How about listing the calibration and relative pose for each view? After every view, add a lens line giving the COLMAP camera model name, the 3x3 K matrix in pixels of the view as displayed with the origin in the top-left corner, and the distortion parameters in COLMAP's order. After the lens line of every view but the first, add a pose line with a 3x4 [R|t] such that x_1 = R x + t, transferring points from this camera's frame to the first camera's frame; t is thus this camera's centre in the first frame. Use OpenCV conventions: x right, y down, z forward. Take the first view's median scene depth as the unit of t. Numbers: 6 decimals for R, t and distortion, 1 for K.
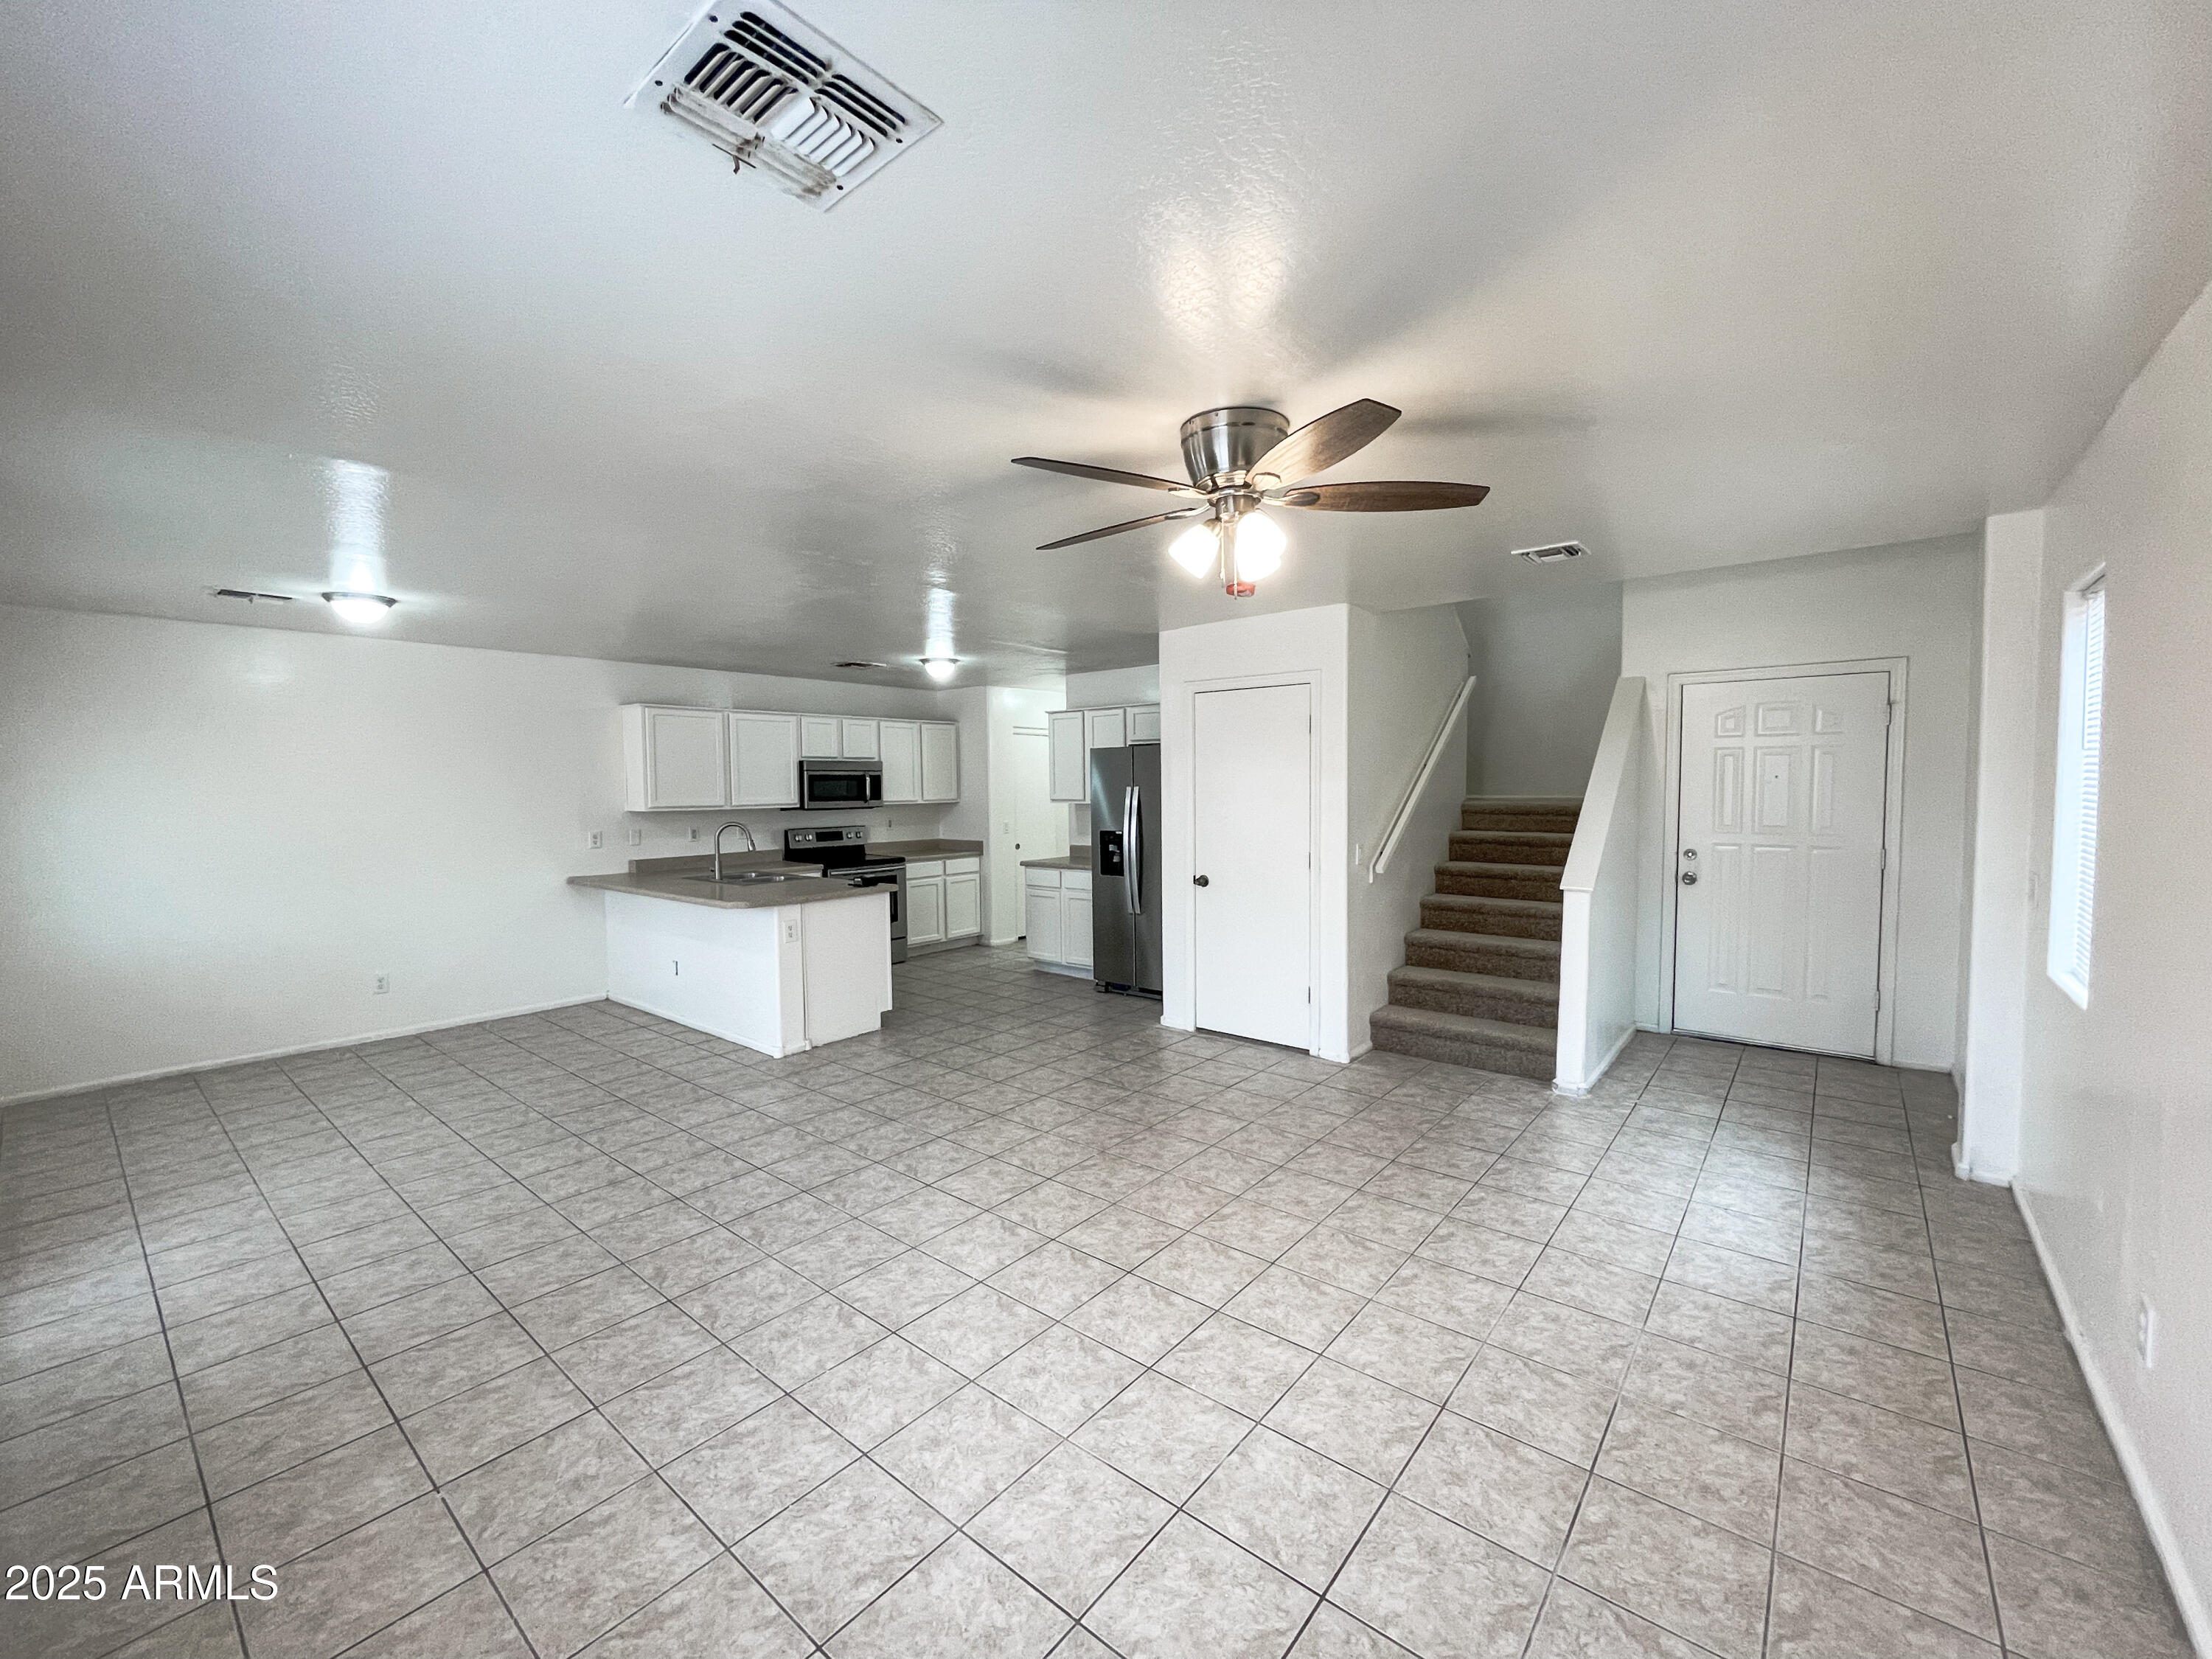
lens RADIAL K [[891.9, 0, 1106.0], [0, 891.9, 829.5], [0, 0, 1]] dist [-0.011024, -0.000224]
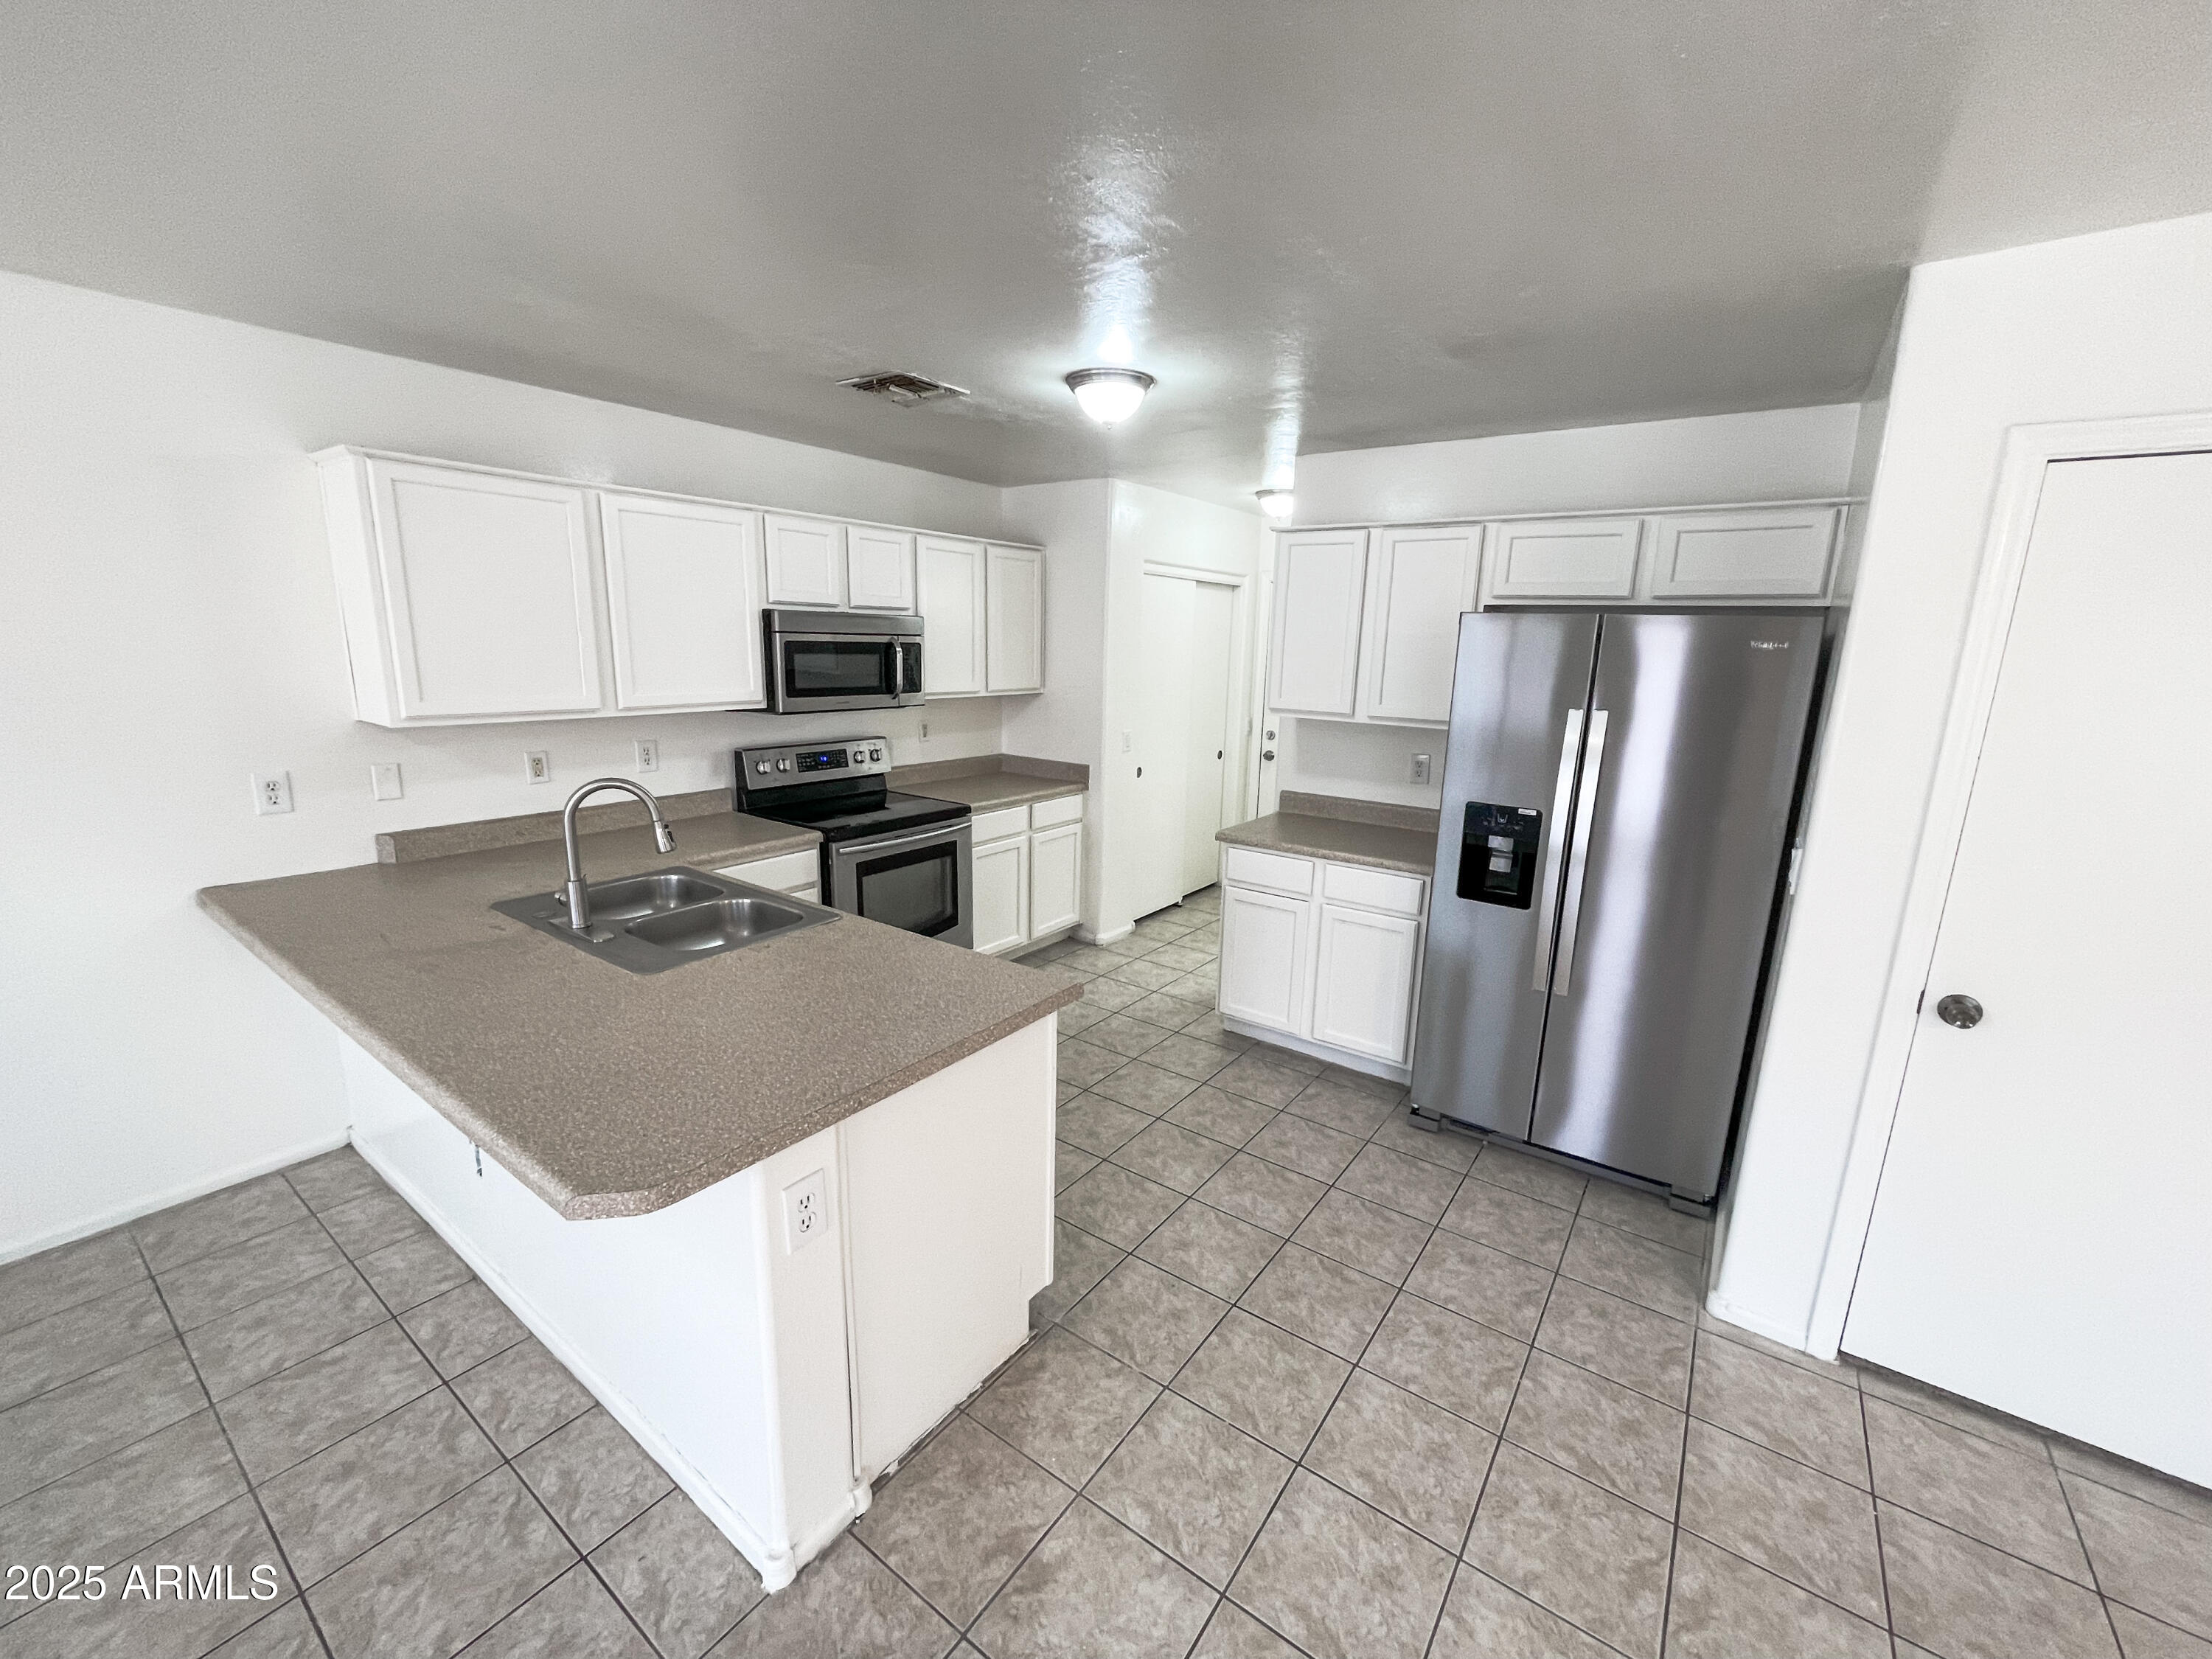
lens RADIAL K [[891.9, 0, 1106.0], [0, 891.9, 829.5], [0, 0, 1]] dist [-0.011024, -0.000224]
pose [[0.997035, 0.026078, 0.072391, -0.185679], [-0.037541, 0.986108, 0.161810, -0.043568], [-0.067165, -0.164048, 0.984163, 0.479979]]
